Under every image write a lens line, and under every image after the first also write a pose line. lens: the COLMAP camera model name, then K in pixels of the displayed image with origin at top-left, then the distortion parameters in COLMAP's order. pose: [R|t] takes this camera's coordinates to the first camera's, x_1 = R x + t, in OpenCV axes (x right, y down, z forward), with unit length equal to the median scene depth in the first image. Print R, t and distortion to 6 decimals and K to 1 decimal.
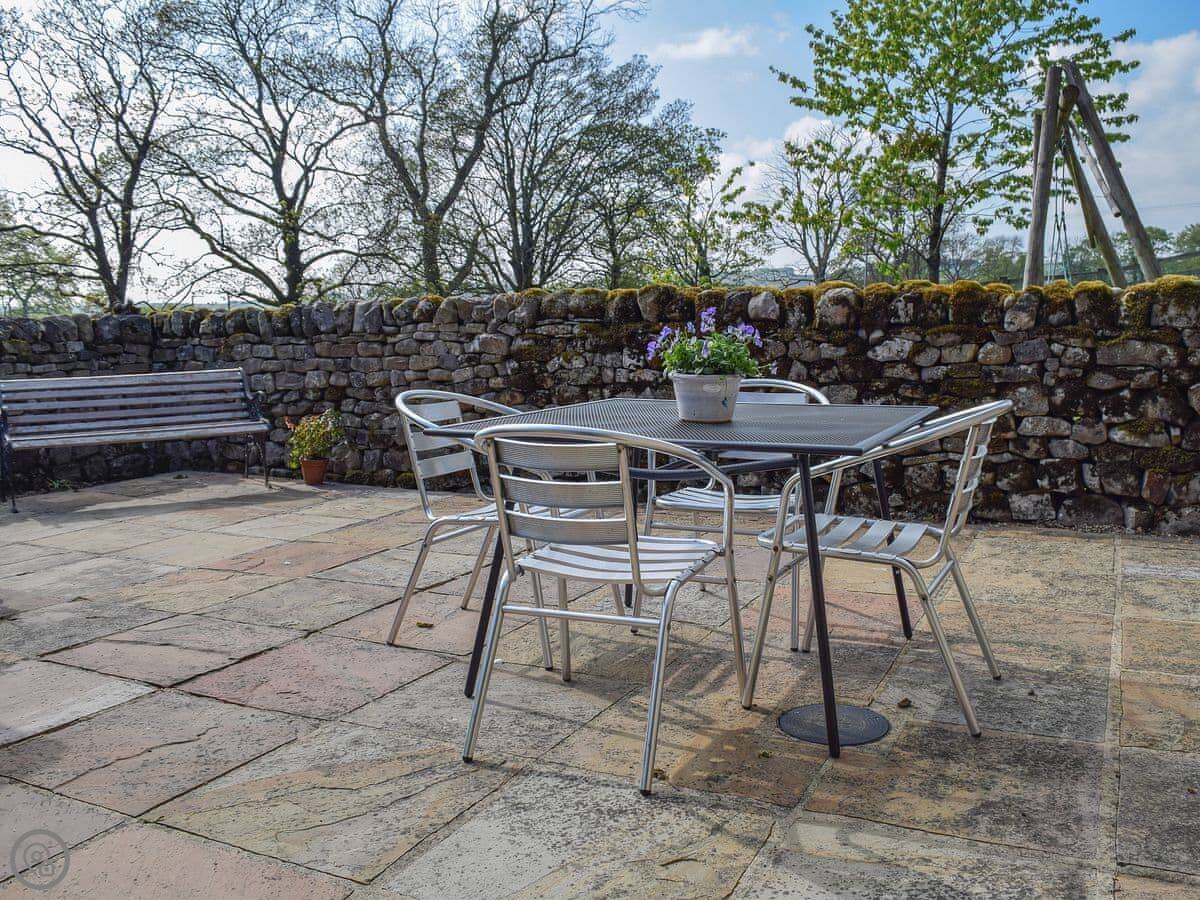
lens RADIAL K [[1027.7, 0, 605.3], [0, 1027.7, 420.2], [0, 0, 1]] dist [-0.078640, 0.012328]
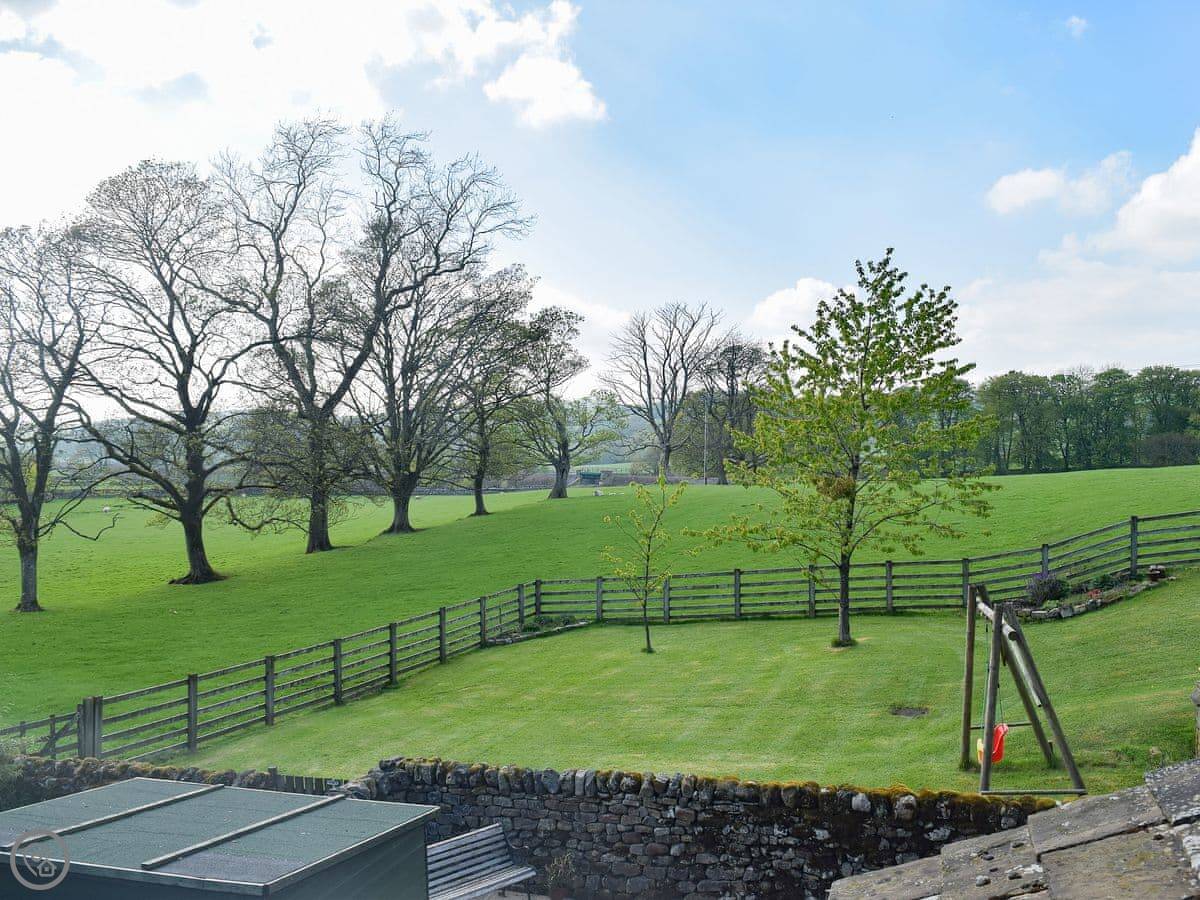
lens RADIAL K [[1031.1, 0, 612.0], [0, 1031.1, 444.0], [0, 0, 1]] dist [-0.079849, 0.015650]
pose [[0.985162, 0.008205, 0.171429, -0.070412], [0.010416, 0.994157, -0.107444, -0.067667], [-0.171308, 0.107635, 0.979320, -0.083555]]
